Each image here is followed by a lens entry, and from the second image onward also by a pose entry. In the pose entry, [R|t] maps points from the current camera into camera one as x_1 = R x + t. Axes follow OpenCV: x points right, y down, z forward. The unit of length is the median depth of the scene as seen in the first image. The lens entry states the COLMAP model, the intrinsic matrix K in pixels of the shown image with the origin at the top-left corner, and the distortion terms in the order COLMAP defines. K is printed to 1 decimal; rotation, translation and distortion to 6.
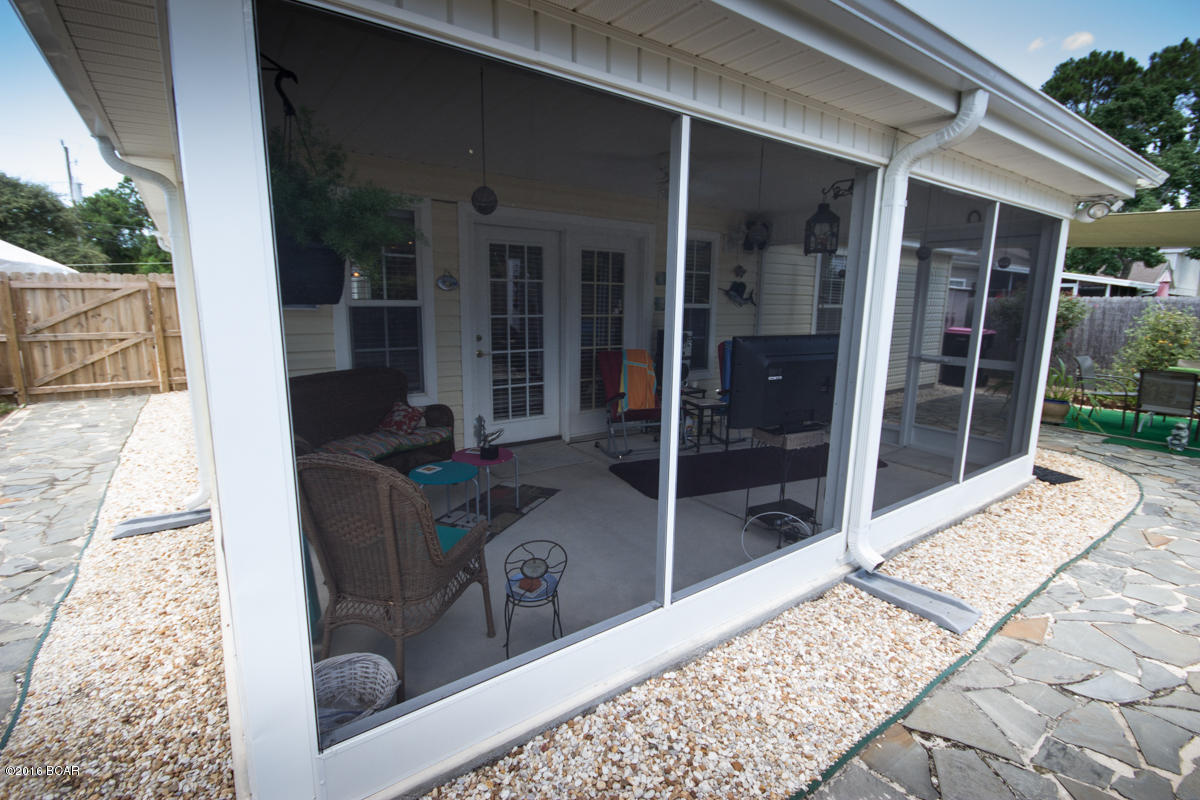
lens RADIAL K [[555.4, 0, 605.2], [0, 555.4, 395.6], [0, 0, 1]] dist [-0.006394, 0.001105]
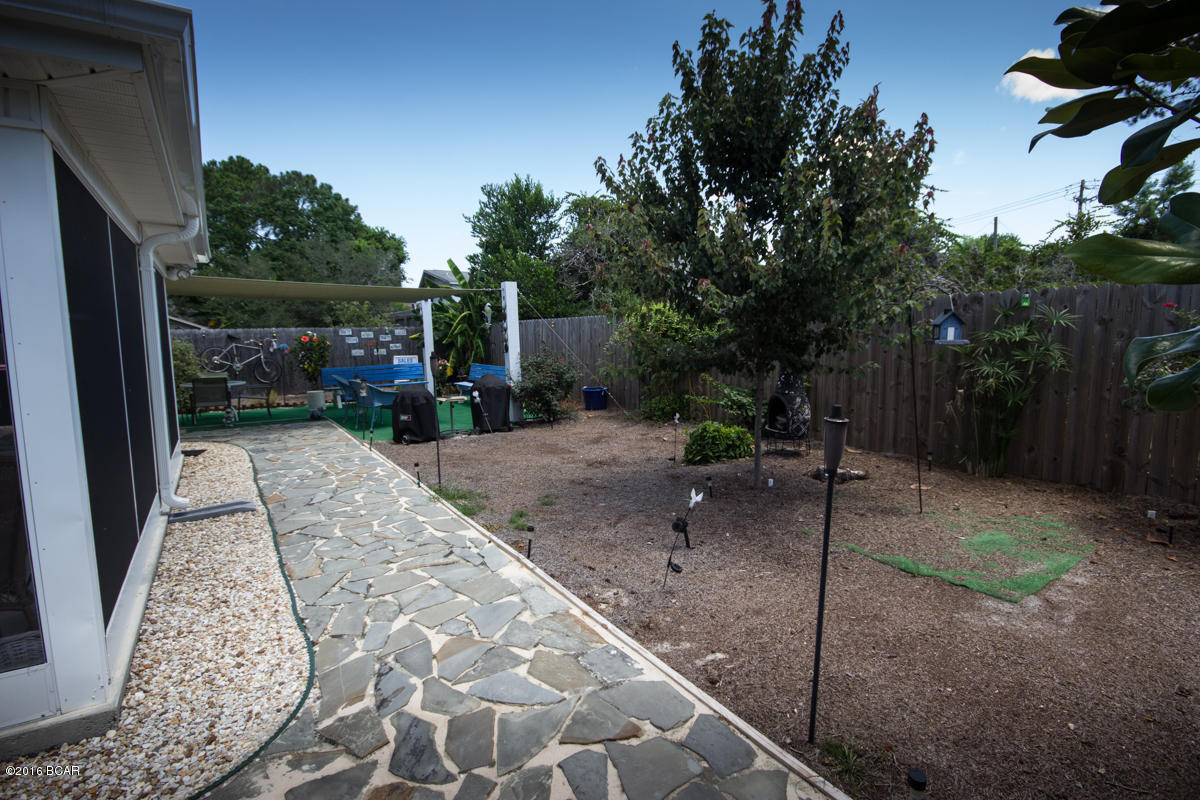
lens RADIAL K [[555.4, 0, 605.2], [0, 555.4, 395.6], [0, 0, 1]] dist [-0.006394, 0.001105]
pose [[0.020897, -0.120260, 0.992522, -0.740163], [0.182188, 0.976575, 0.114492, 0.040632], [-0.983042, 0.178433, 0.042318, -0.189091]]
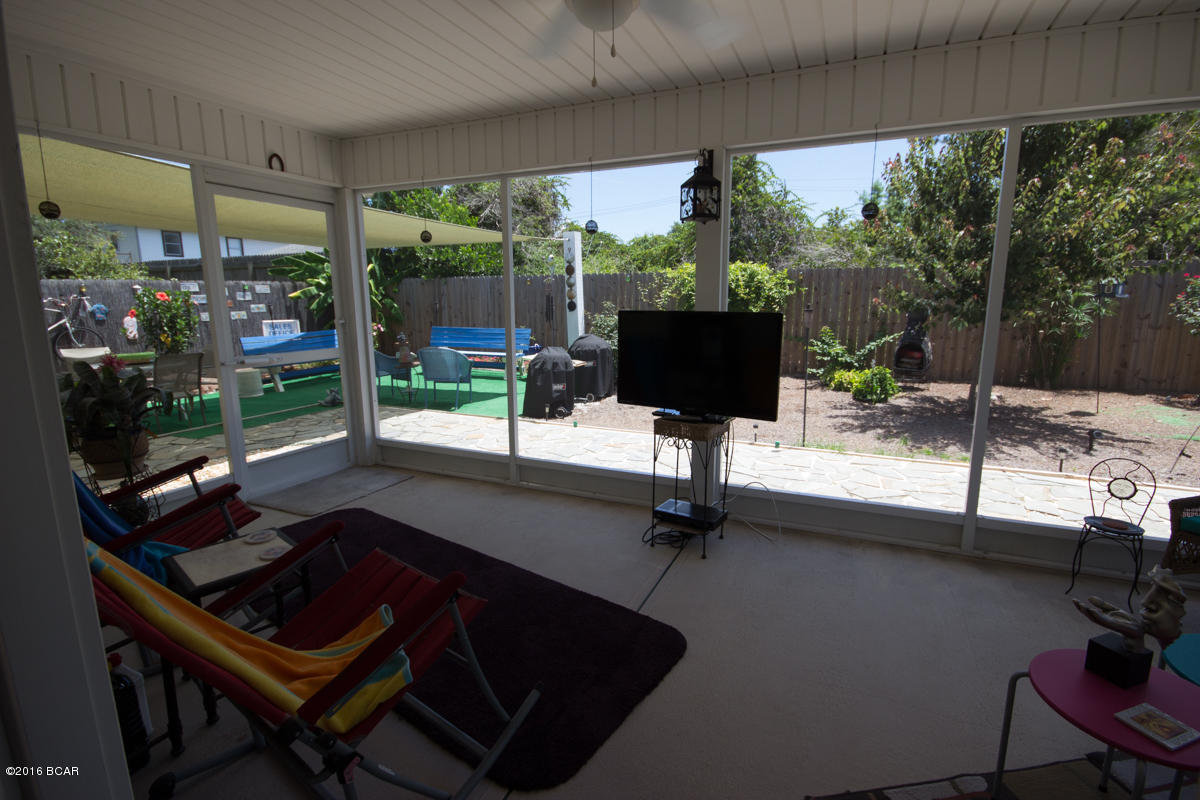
lens RADIAL K [[555.4, 0, 605.2], [0, 555.4, 395.6], [0, 0, 1]] dist [-0.006394, 0.001105]
pose [[-0.495230, -0.162932, 0.853346, -0.307171], [0.150023, 0.951461, 0.268730, -0.199274], [-0.855710, 0.261104, -0.446749, 1.286103]]
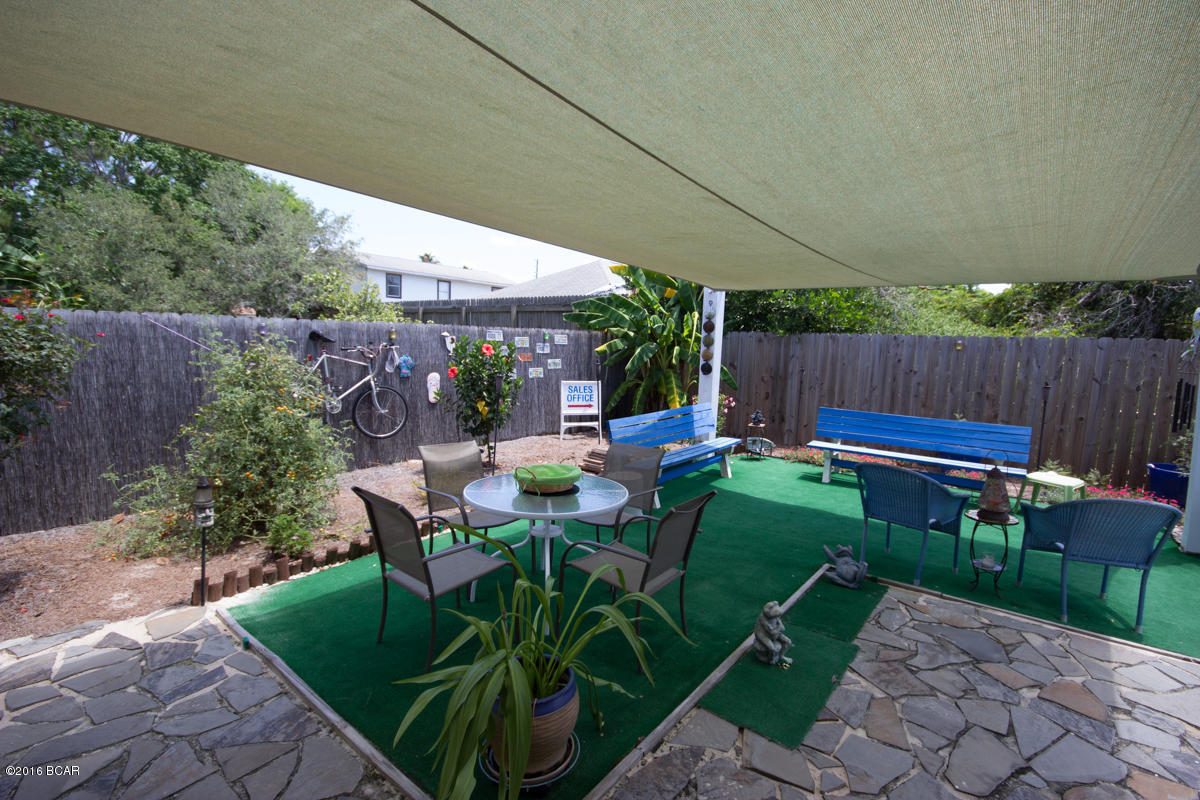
lens RADIAL K [[555.4, 0, 605.2], [0, 555.4, 395.6], [0, 0, 1]] dist [-0.006394, 0.001105]
pose [[-0.272541, -0.112989, 0.955487, 0.988423], [0.128913, 0.979838, 0.152639, -0.324434], [-0.953469, 0.164776, -0.252480, 1.846168]]
